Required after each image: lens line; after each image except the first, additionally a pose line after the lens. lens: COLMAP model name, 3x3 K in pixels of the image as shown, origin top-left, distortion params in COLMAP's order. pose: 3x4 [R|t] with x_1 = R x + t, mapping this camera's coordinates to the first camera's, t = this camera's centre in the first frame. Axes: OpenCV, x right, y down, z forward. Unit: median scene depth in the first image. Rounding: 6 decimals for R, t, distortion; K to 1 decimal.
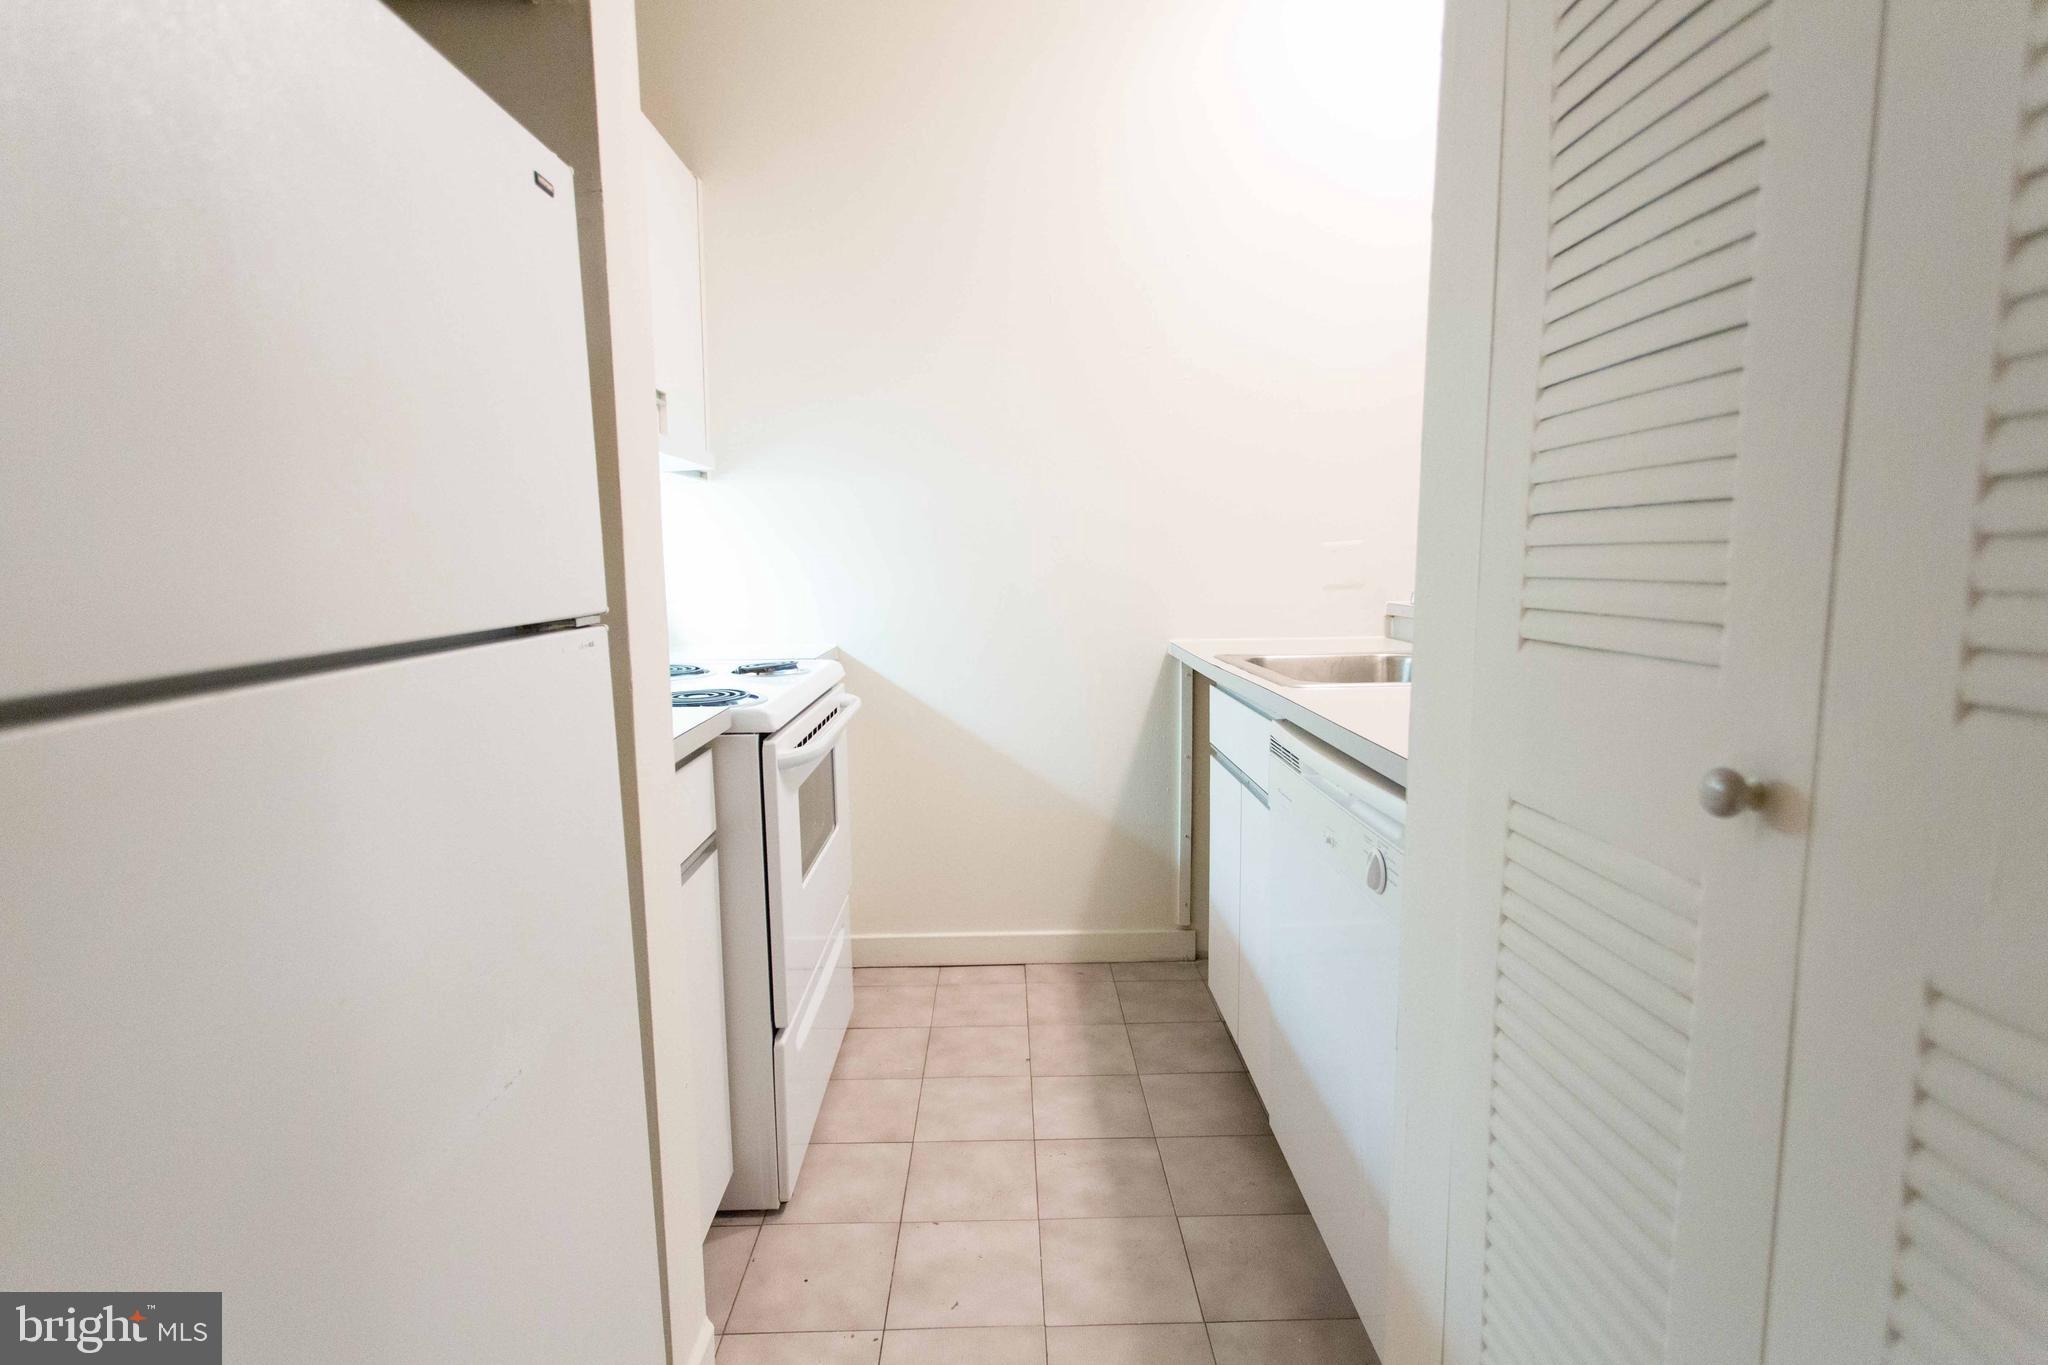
lens RADIAL K [[1058.7, 0, 1024.4], [0, 1058.7, 697.8], [0, 0, 1]] dist [-0.000472, -0.000082]
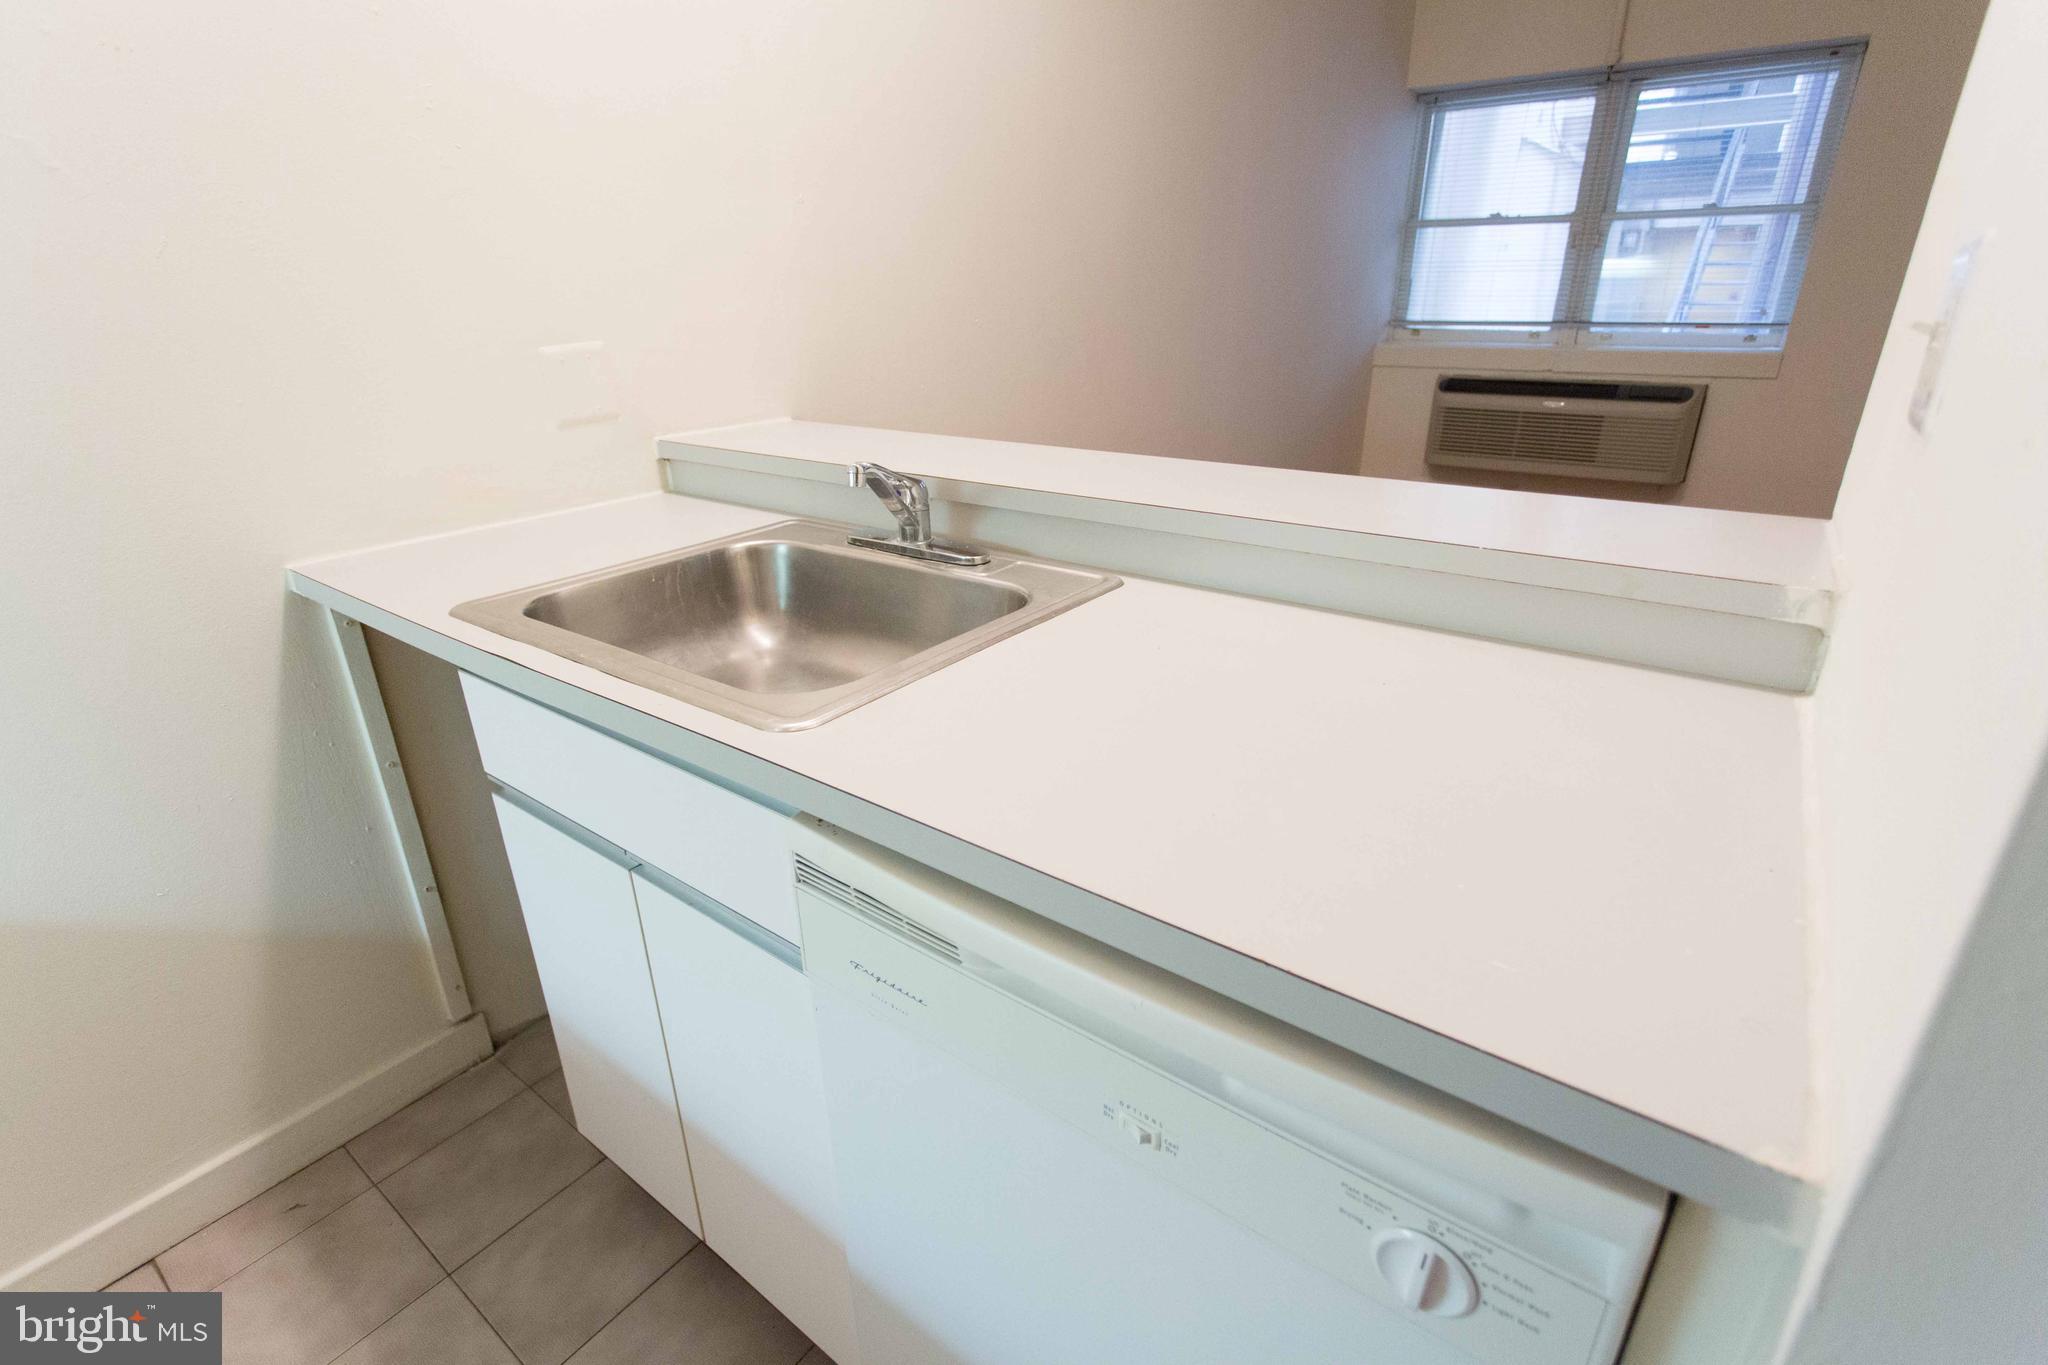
lens RADIAL K [[951.2, 0, 1013.6], [0, 951.2, 683.2], [0, 0, 1]] dist [-0.002482, -0.000399]
pose [[0.622564, -0.303425, 0.721351, 0.013109], [0.118859, 0.947742, 0.296071, -0.096264], [-0.773490, -0.098584, 0.626095, 0.457894]]
